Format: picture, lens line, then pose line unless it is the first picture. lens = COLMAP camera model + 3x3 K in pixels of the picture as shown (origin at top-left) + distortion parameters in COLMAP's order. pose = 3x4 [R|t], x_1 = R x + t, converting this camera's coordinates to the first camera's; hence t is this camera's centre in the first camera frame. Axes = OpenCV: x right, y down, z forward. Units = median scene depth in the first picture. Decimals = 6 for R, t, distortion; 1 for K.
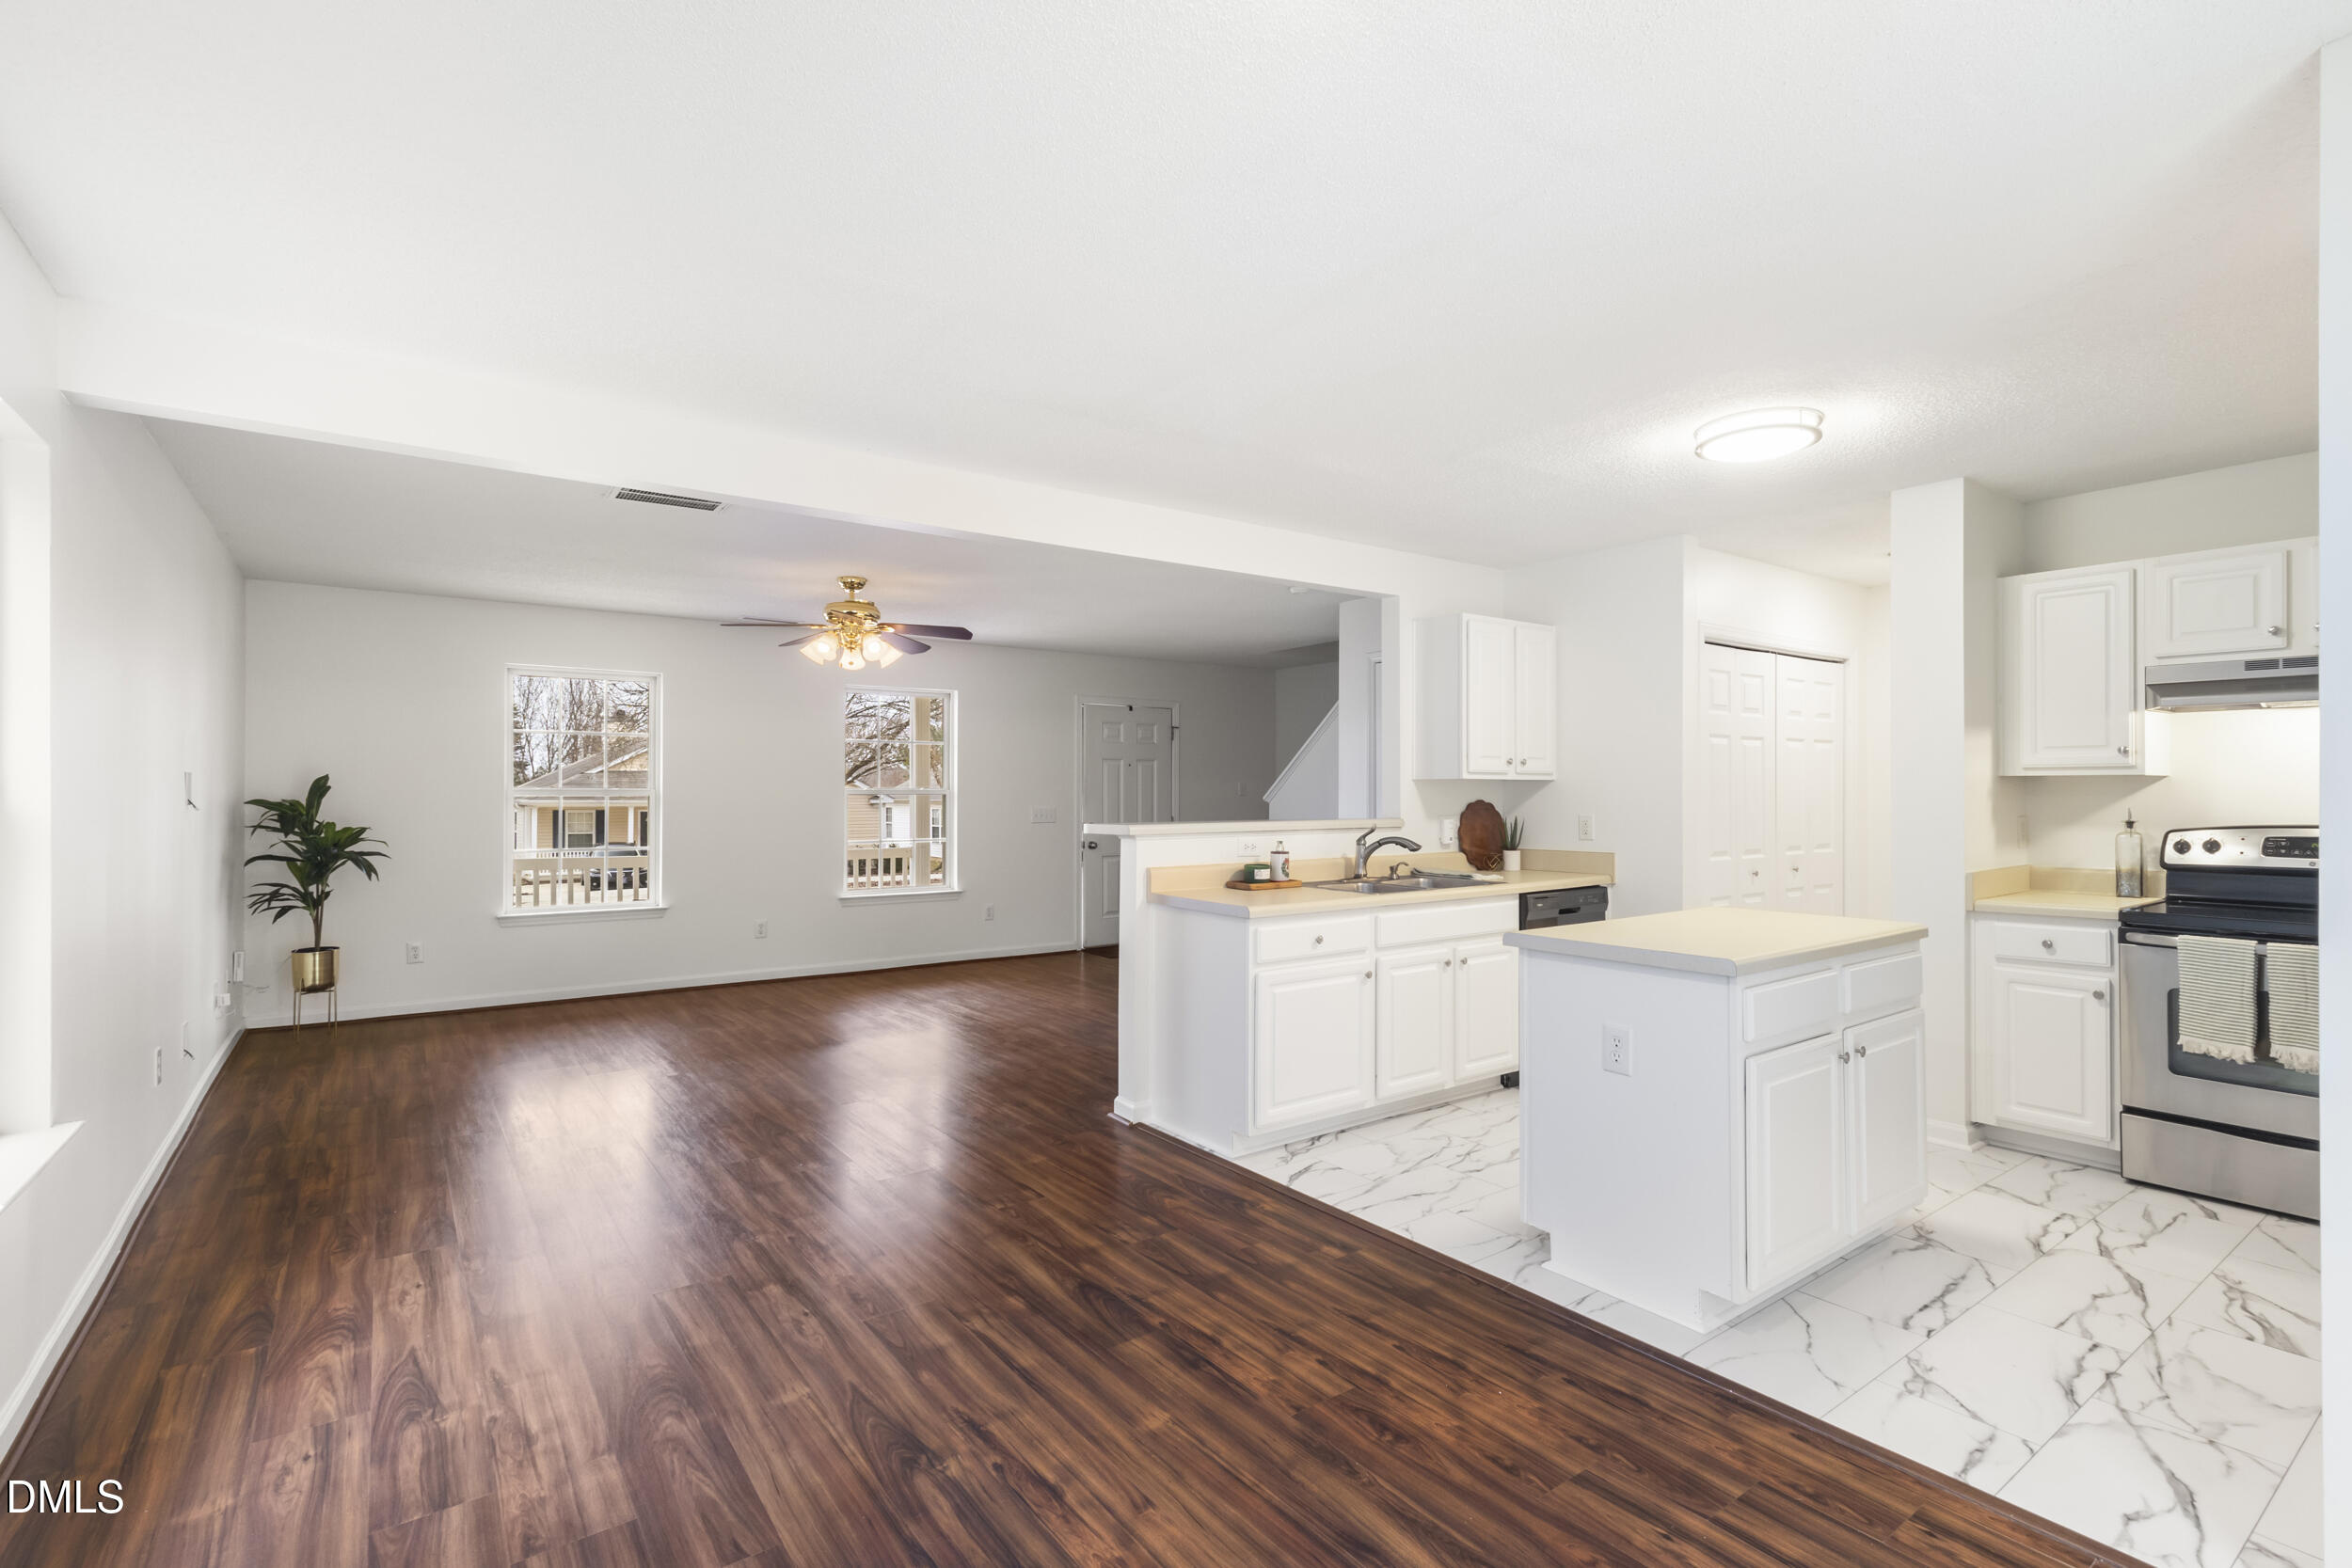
lens RADIAL K [[1073.8, 0, 1178.4], [0, 1073.8, 781.1], [0, 0, 1]] dist [-0.004352, -0.001138]
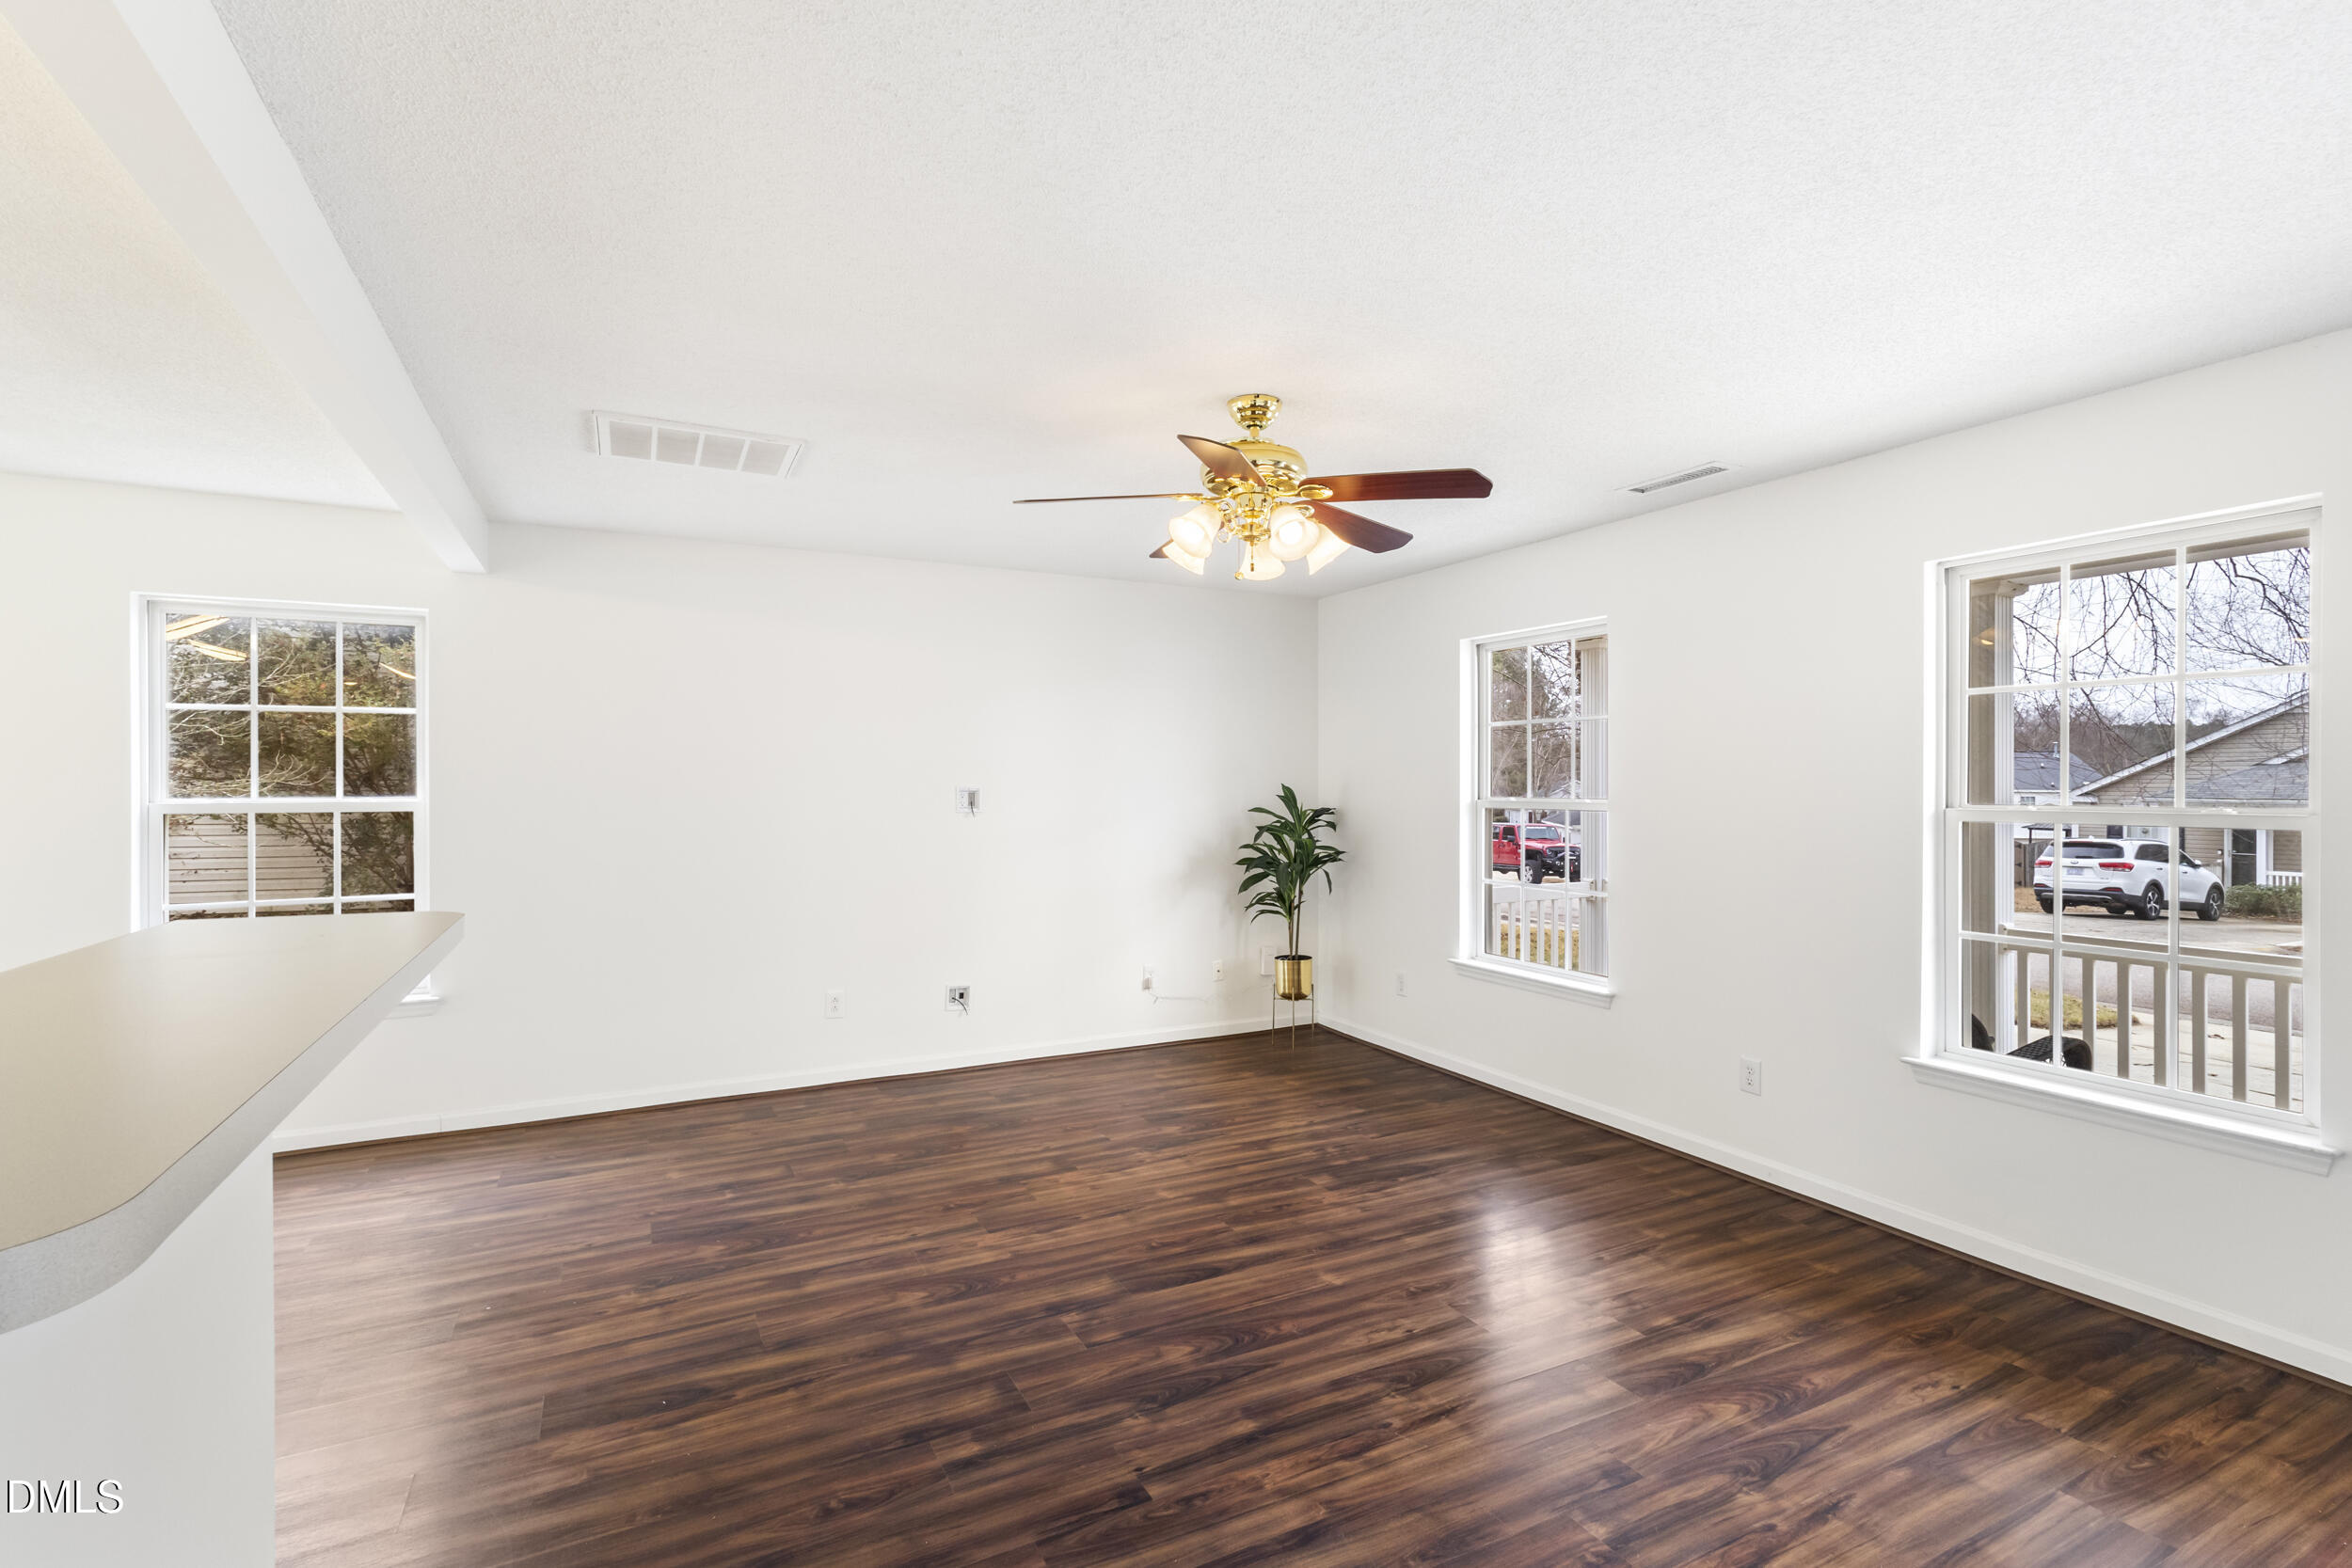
lens RADIAL K [[1119.6, 0, 1206.1], [0, 1119.6, 770.7], [0, 0, 1]] dist [-0.004759, 0.000080]
pose [[-0.154247, -0.008417, -0.987996, 0.319964], [0.006699, 0.999932, -0.009565, -0.010368], [0.988010, -0.008094, -0.154181, 1.437452]]
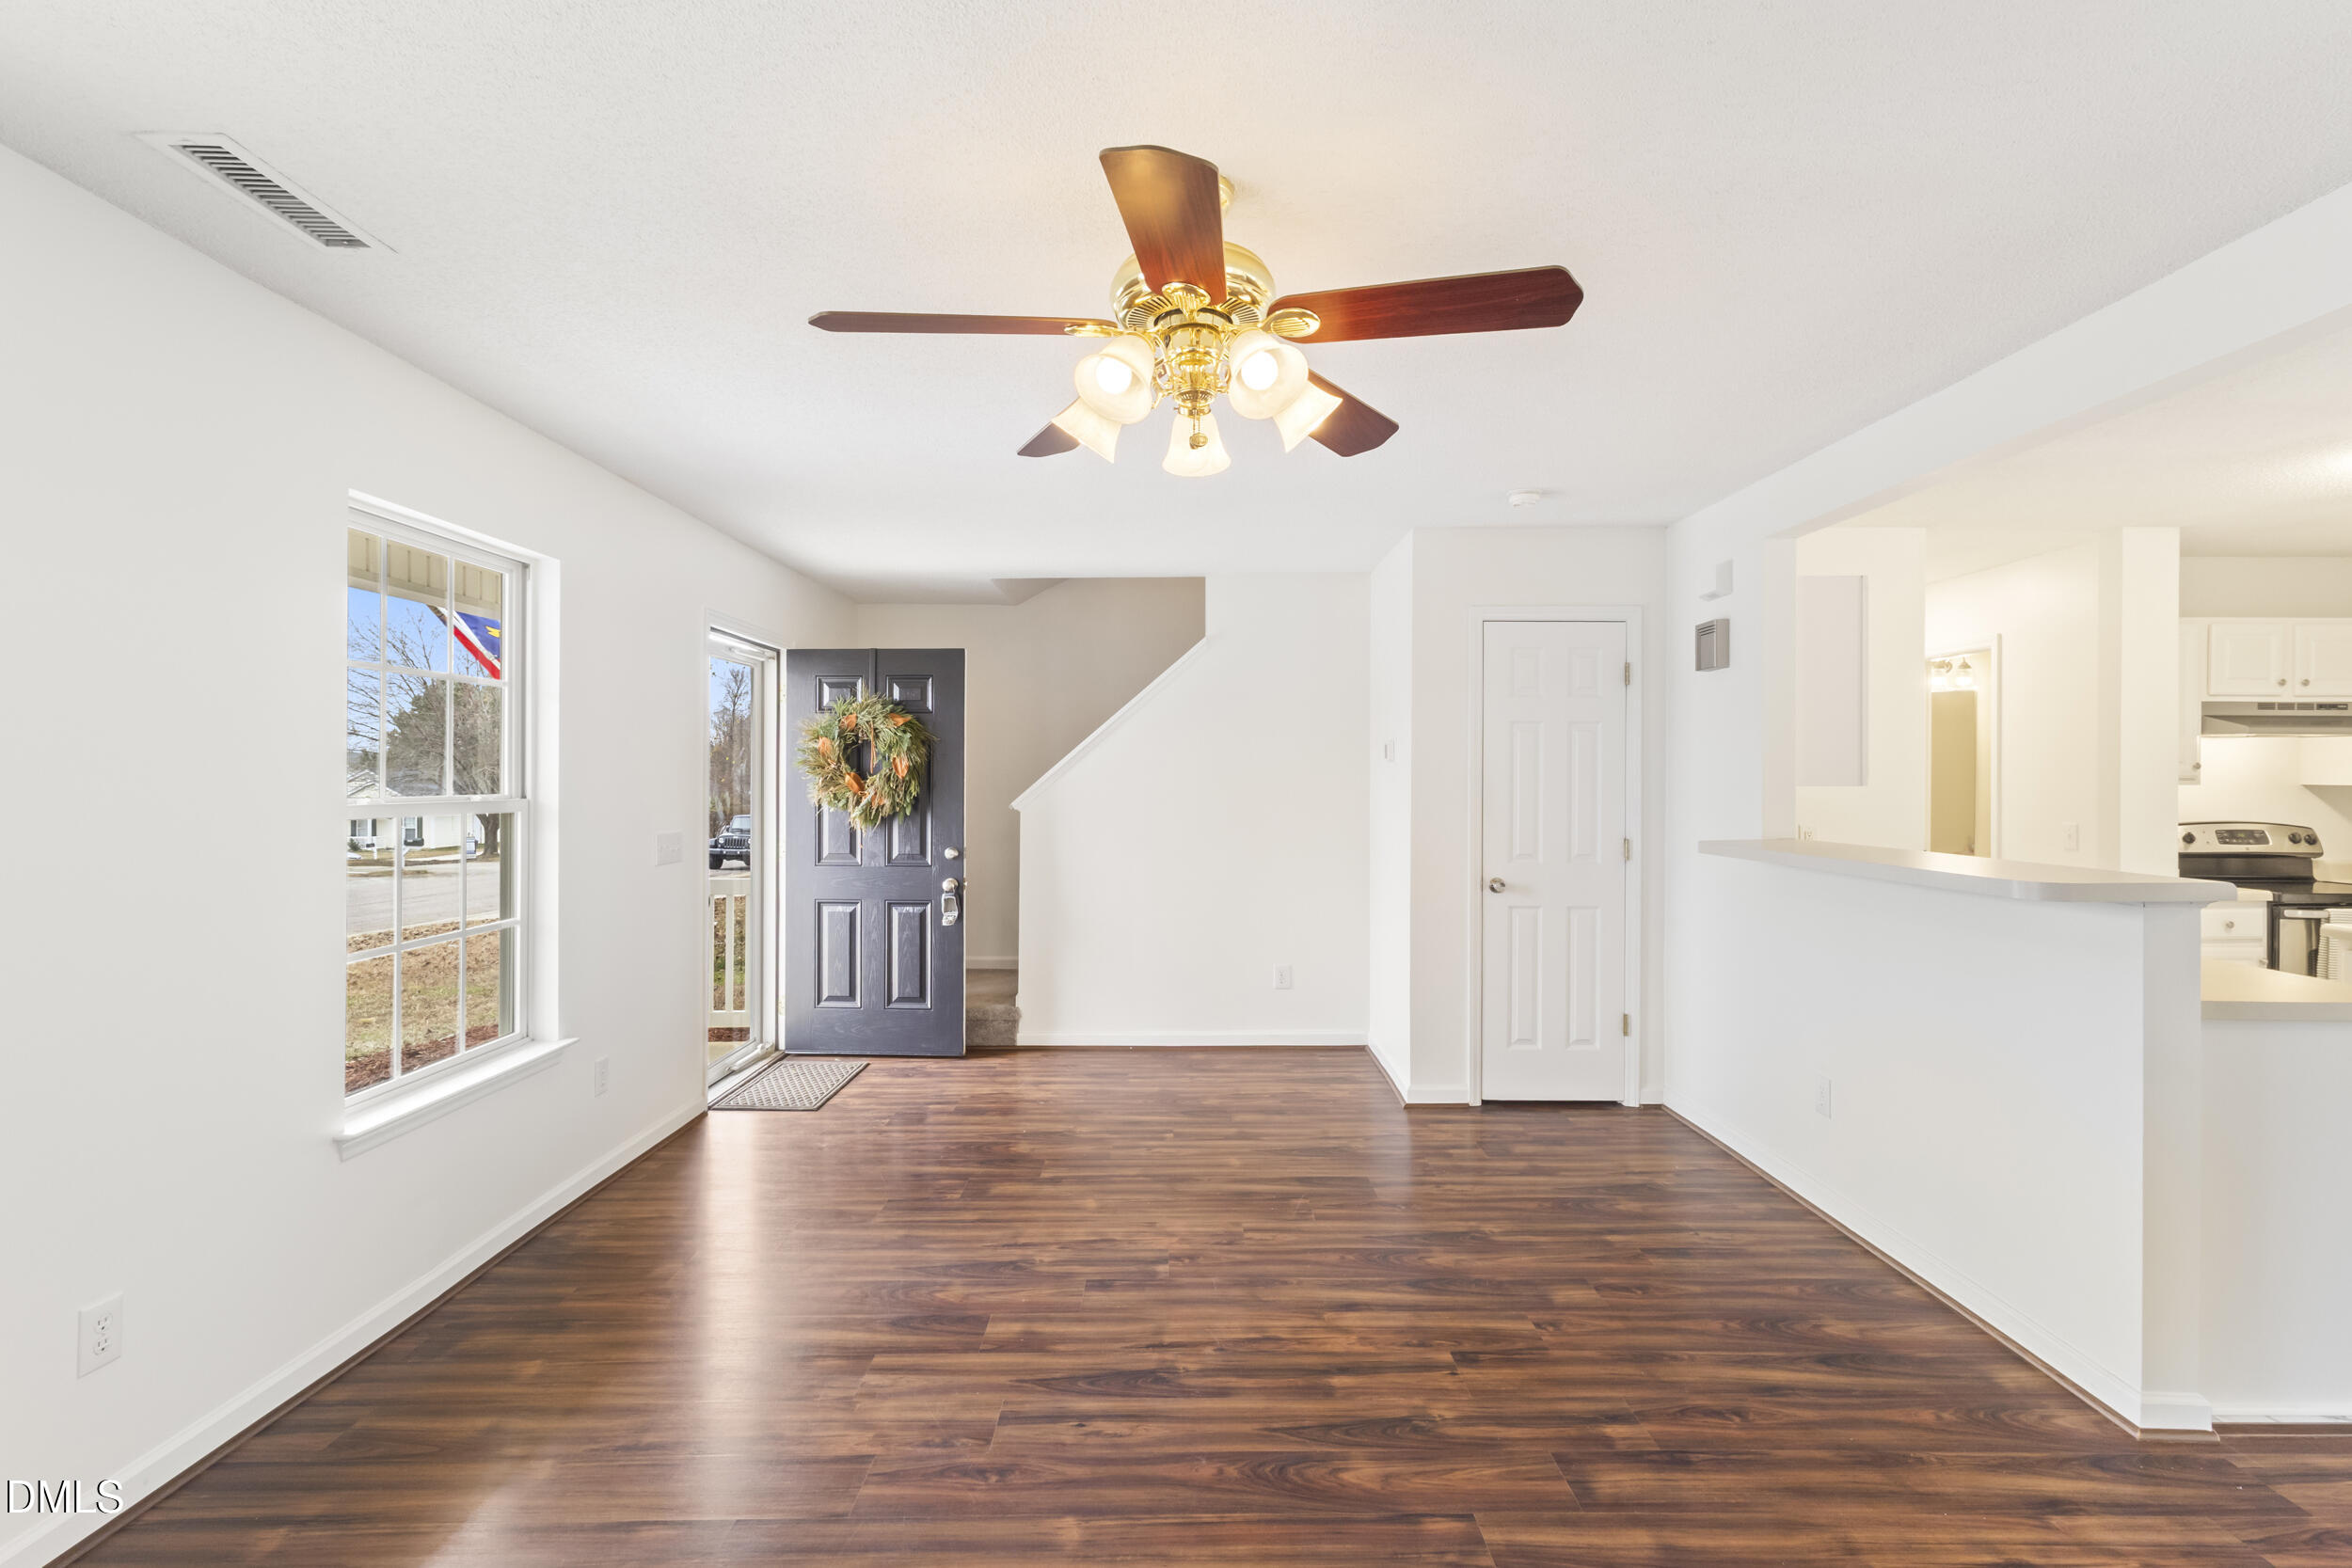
lens RADIAL K [[1073.8, 0, 1189.6], [0, 1073.8, 781.6], [0, 0, 1]] dist [-0.004352, -0.001138]
pose [[0.599765, -0.000613, 0.800176, -0.773638], [-0.008589, 0.999937, 0.007204, -0.007992], [-0.800130, -0.011193, 0.599722, 1.084426]]
